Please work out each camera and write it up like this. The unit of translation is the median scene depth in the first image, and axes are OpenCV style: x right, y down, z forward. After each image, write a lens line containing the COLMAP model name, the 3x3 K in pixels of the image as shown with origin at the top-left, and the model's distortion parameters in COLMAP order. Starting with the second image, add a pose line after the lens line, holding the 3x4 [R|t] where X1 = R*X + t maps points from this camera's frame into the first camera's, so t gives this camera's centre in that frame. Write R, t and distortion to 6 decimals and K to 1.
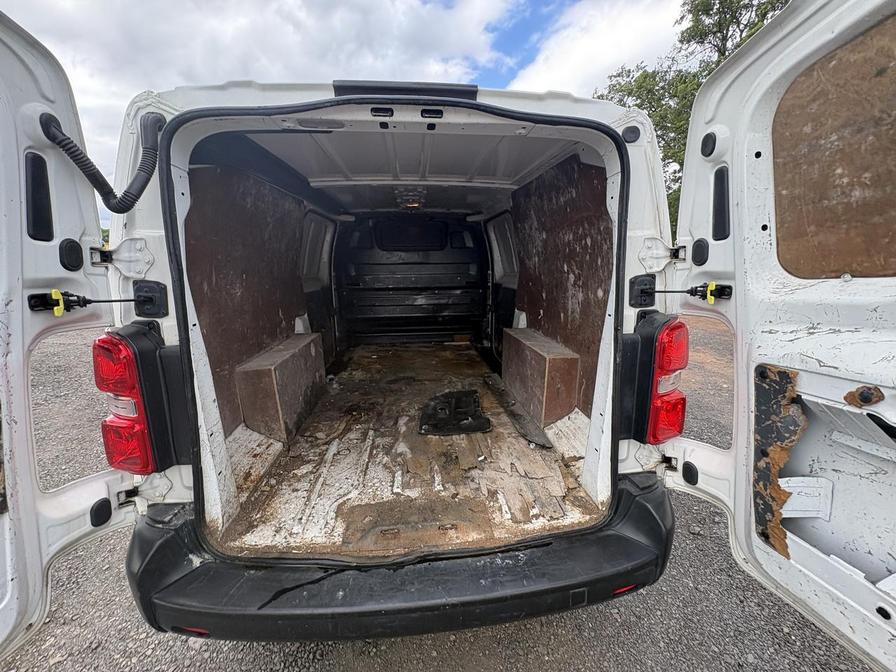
lens RADIAL K [[357.4, 0, 452.3], [0, 357.4, 324.7], [0, 0, 1]] dist [-0.001187, 0.000662]
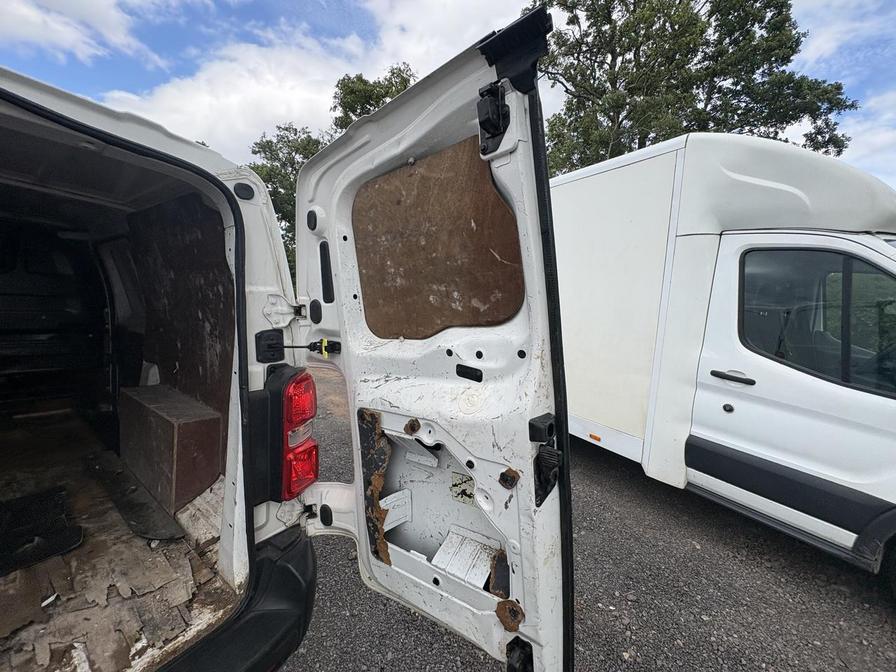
lens RADIAL K [[357.4, 0, 447.3], [0, 357.4, 325.4], [0, 0, 1]] dist [-0.001187, 0.000662]
pose [[0.674411, 0.014035, 0.738222, 0.107931], [0.066894, 0.994546, -0.080019, -0.032002], [-0.735319, 0.103348, 0.669794, -0.027980]]
